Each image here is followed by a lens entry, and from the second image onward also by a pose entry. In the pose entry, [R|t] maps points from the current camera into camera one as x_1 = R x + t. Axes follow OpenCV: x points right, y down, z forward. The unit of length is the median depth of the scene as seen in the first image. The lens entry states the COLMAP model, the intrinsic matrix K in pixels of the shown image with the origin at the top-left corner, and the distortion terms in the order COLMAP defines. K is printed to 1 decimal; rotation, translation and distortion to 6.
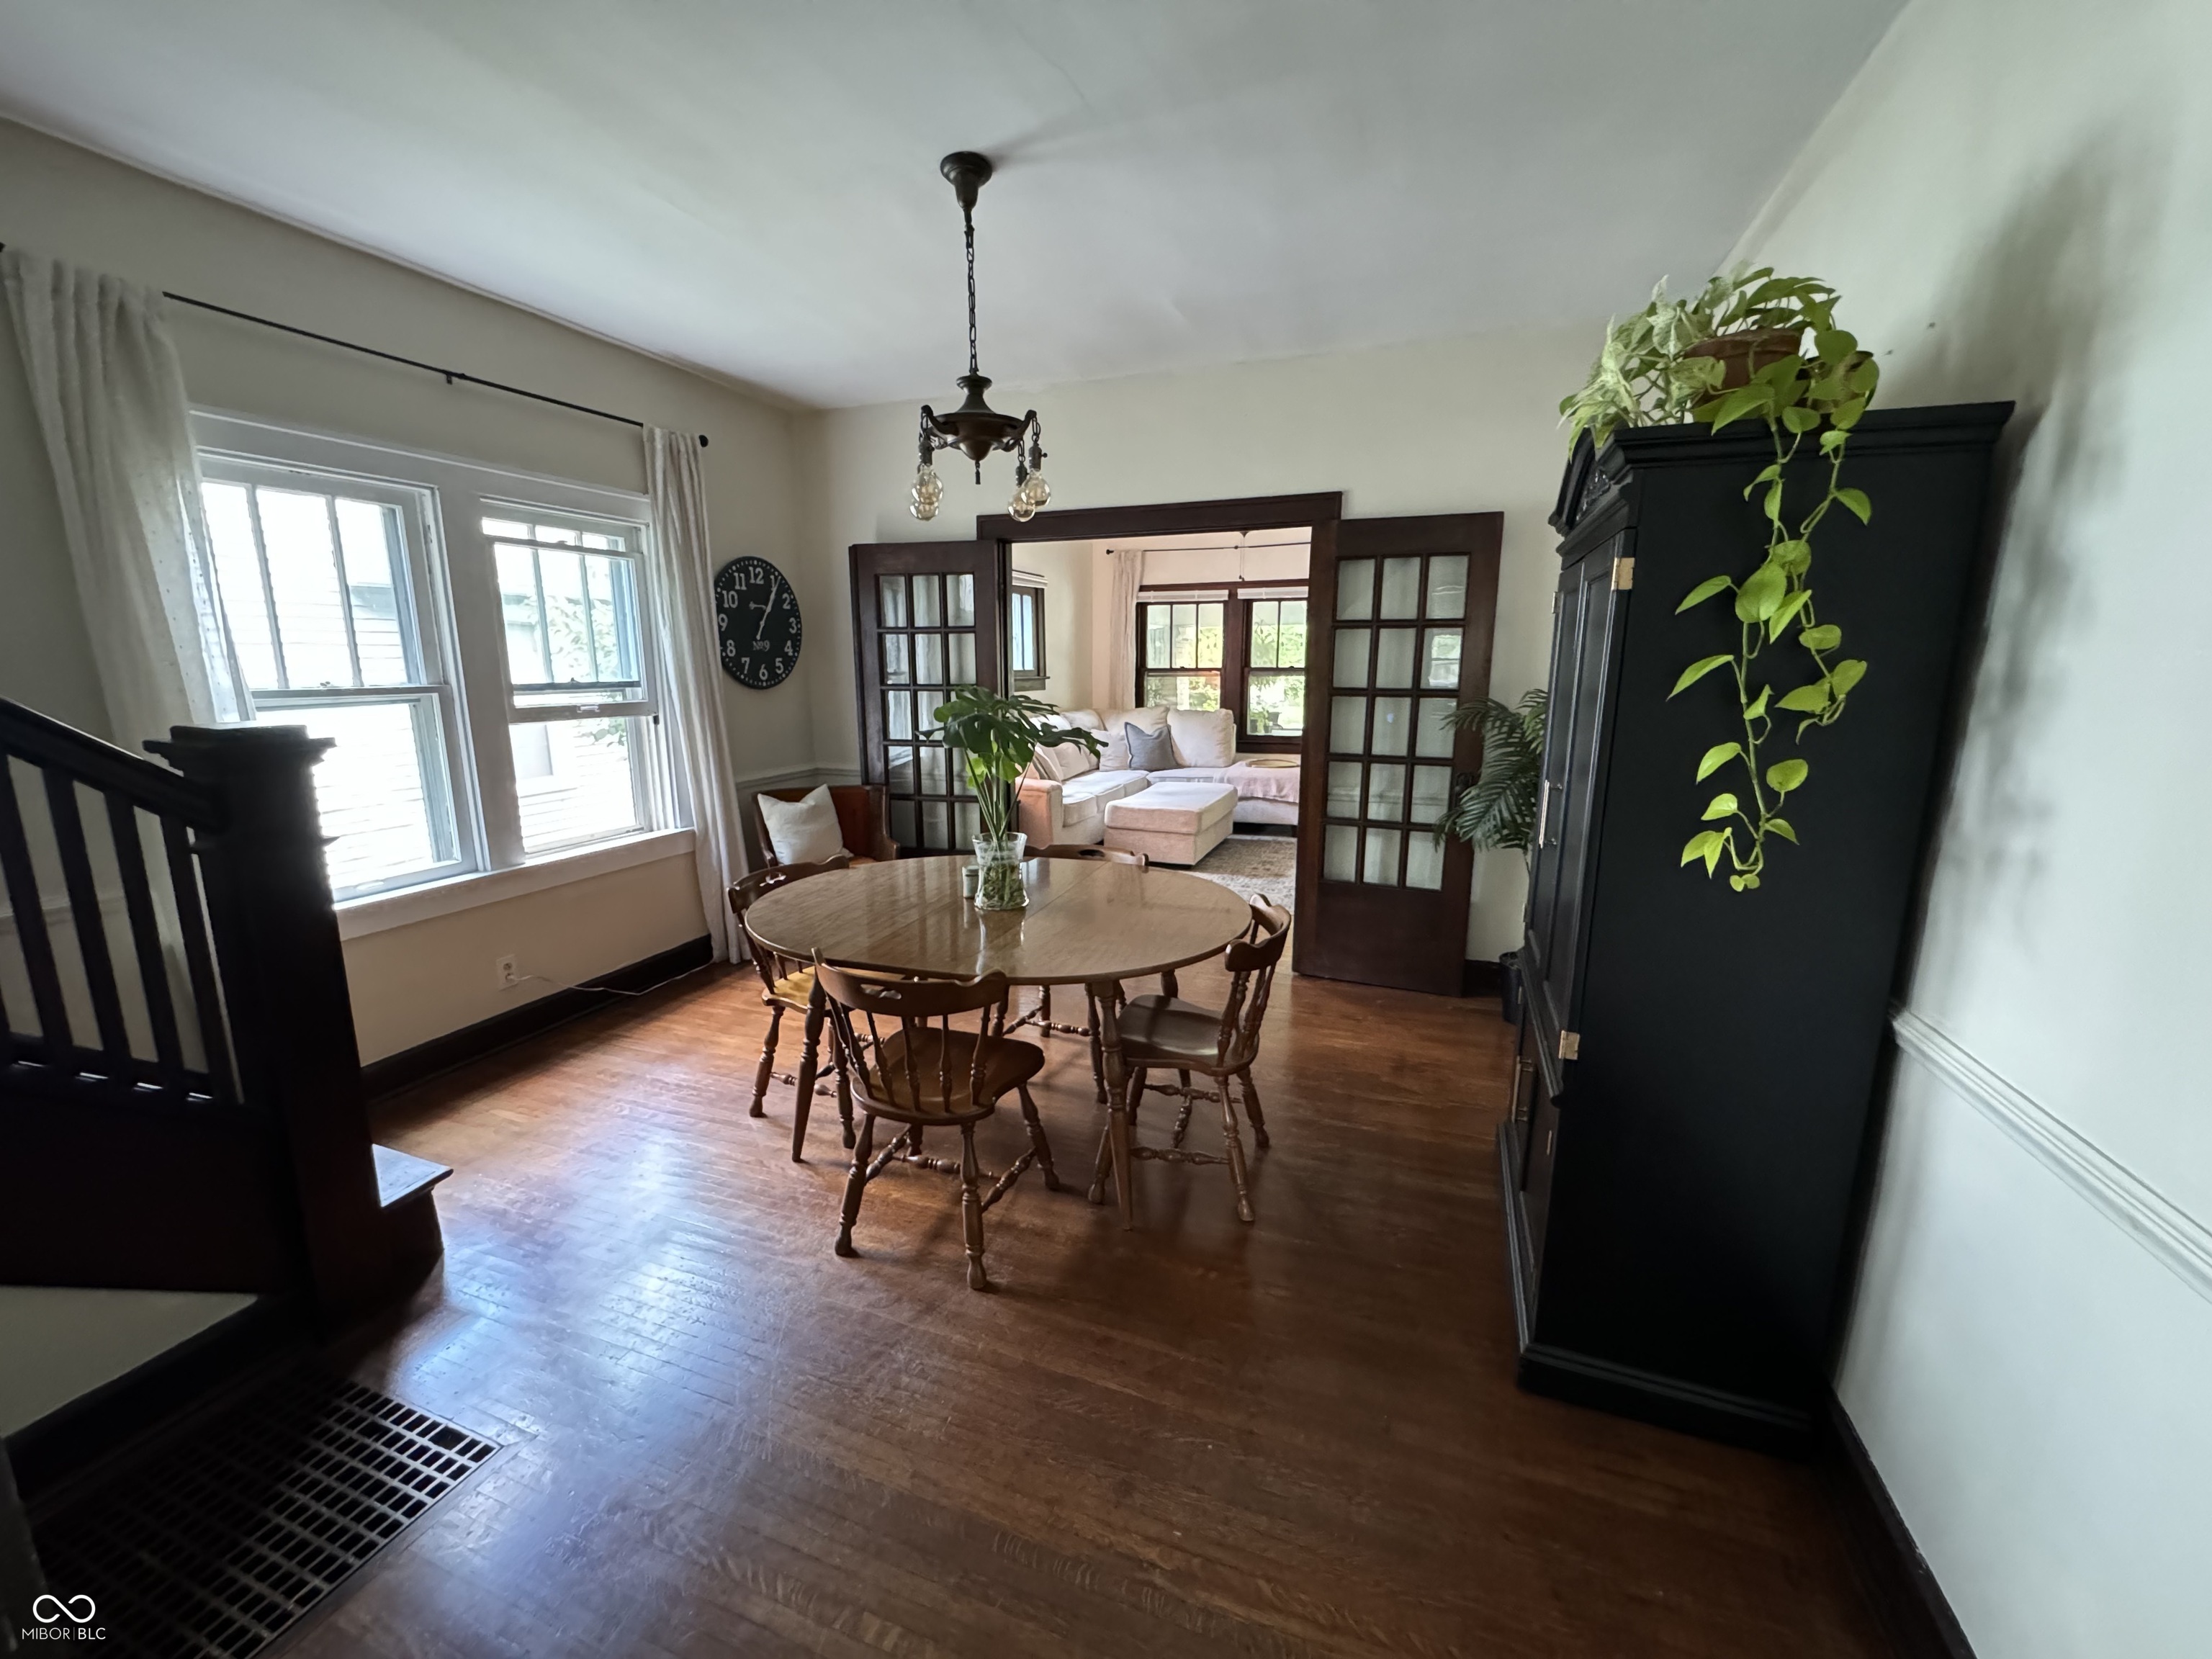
lens RADIAL K [[885.6, 0, 1106.0], [0, 885.6, 829.5], [0, 0, 1]] dist [-0.003339, 0.000018]
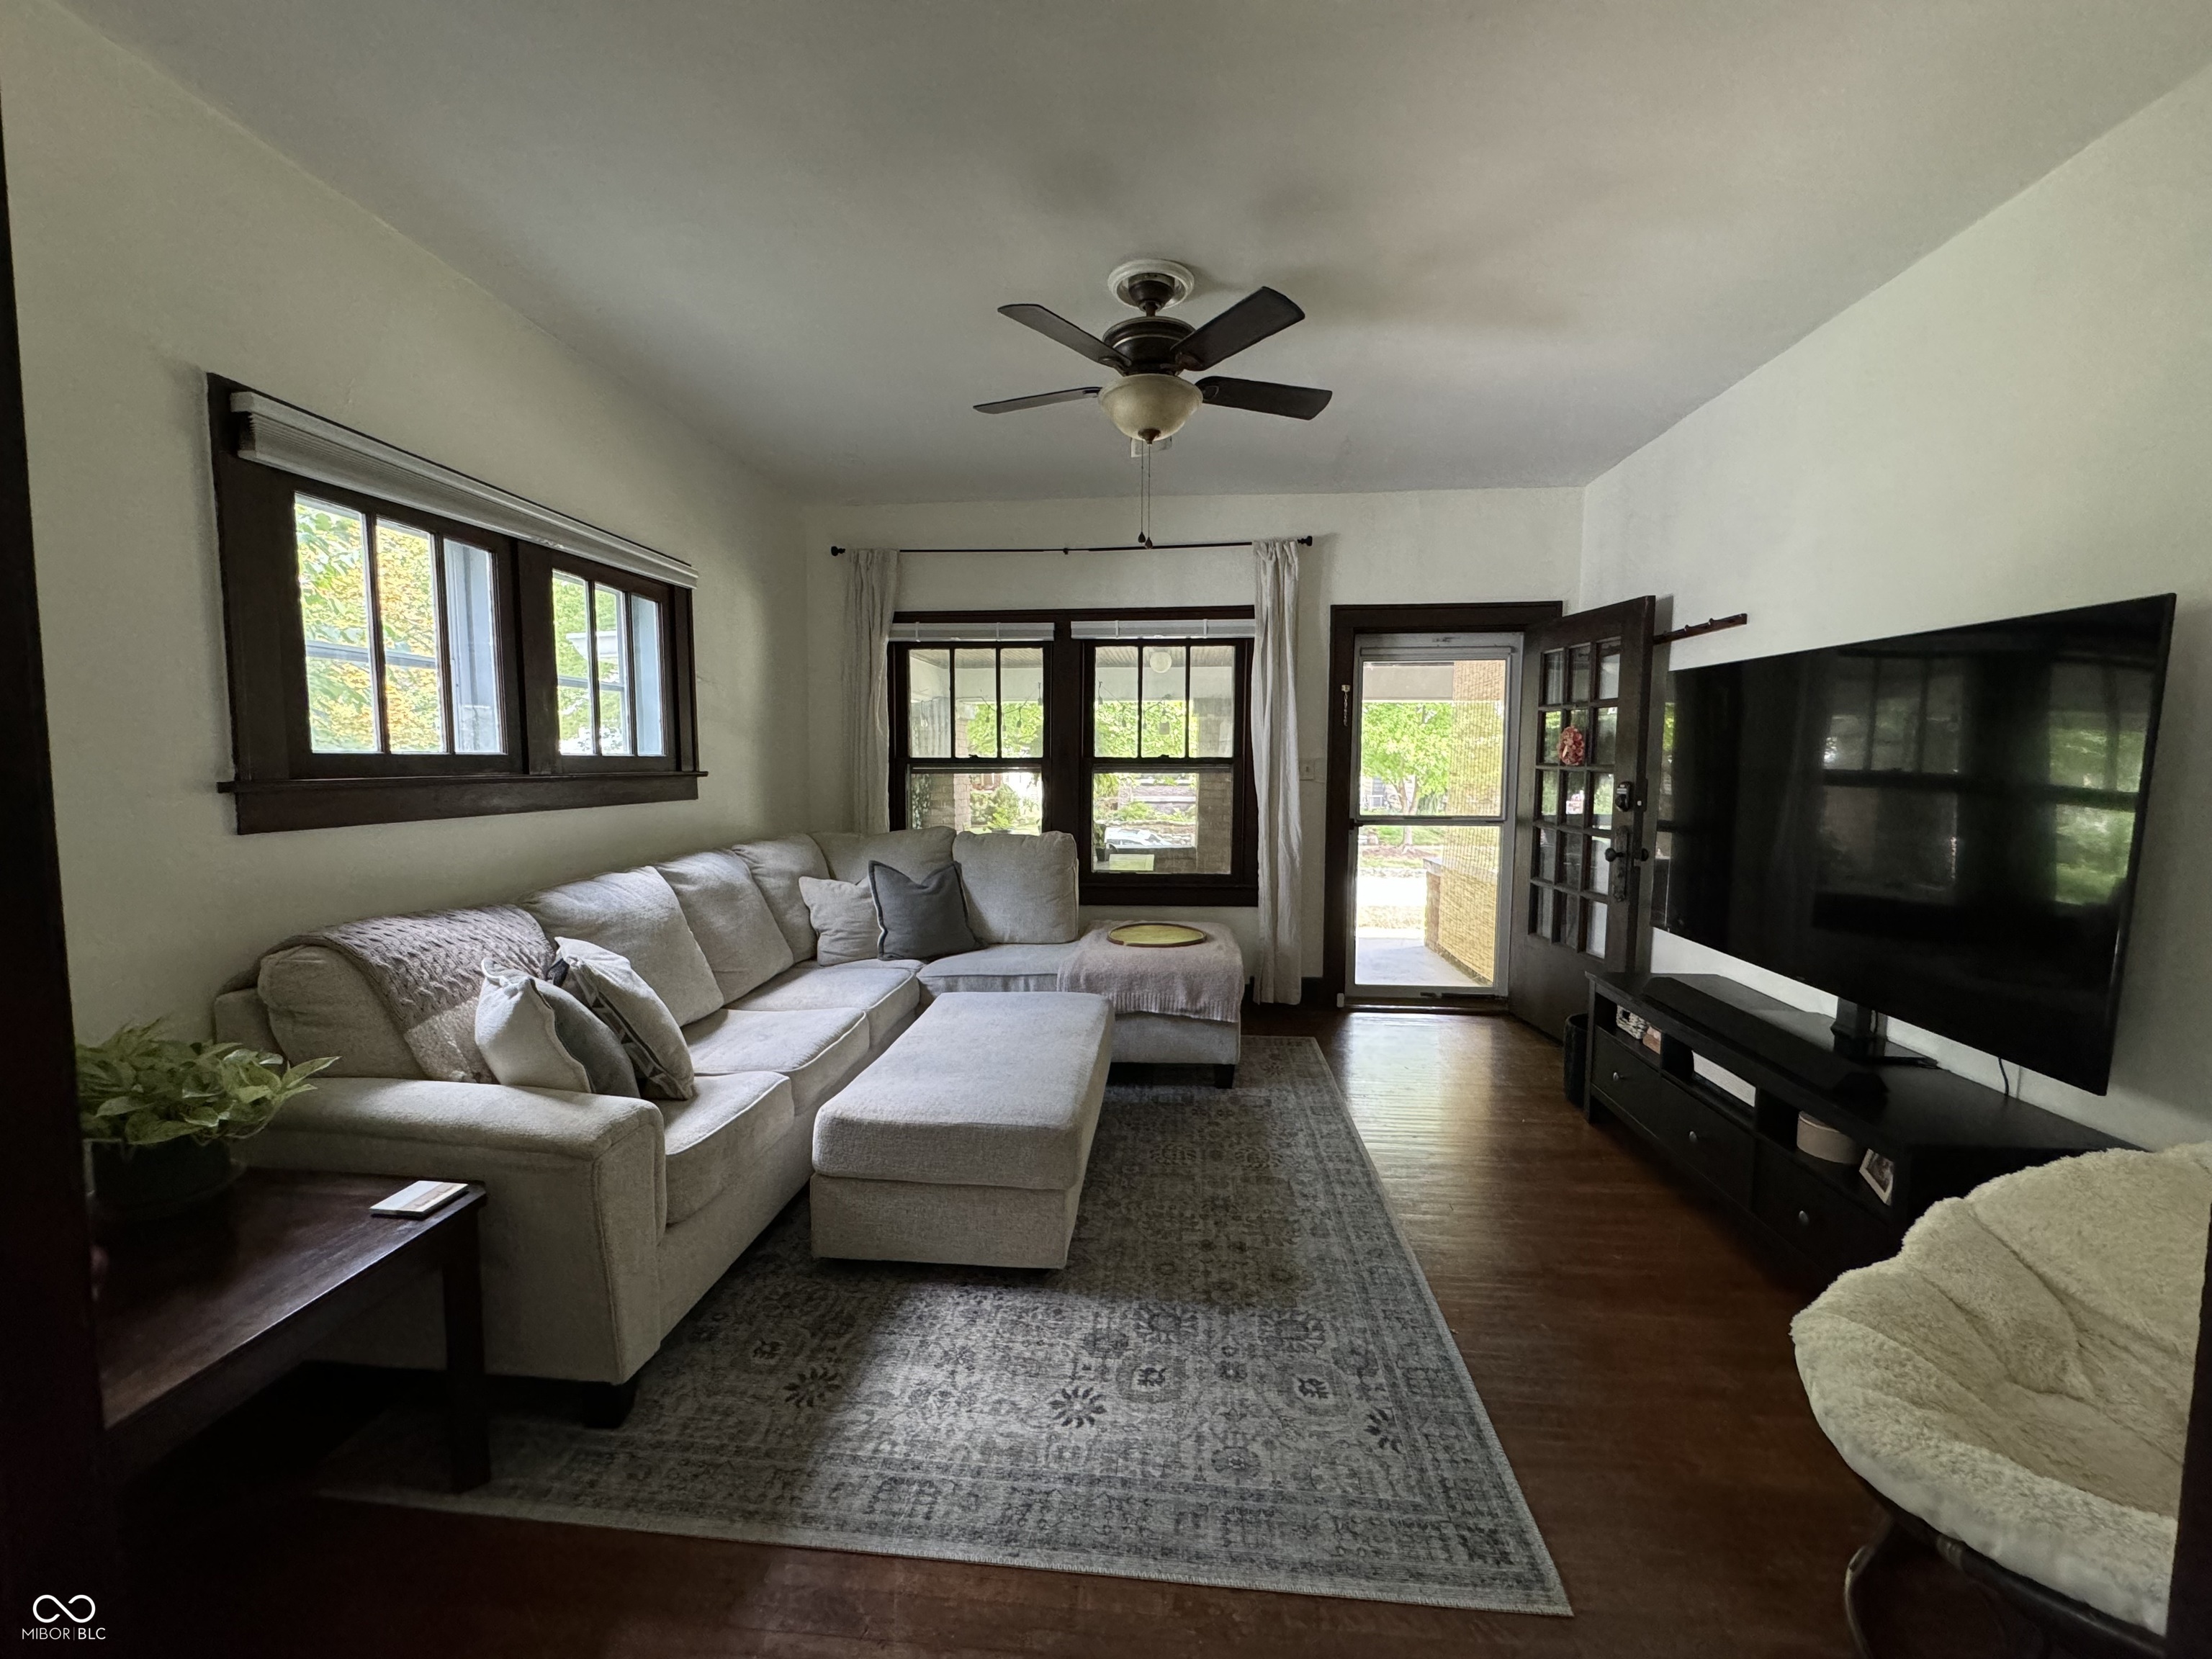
lens RADIAL K [[885.6, 0, 1106.0], [0, 885.6, 829.5], [0, 0, 1]] dist [-0.003339, 0.000018]
pose [[0.963020, -0.012839, 0.269124, 0.014914], [0.042779, 0.993479, -0.105682, -0.076159], [-0.266012, 0.113286, 0.957290, 0.456476]]
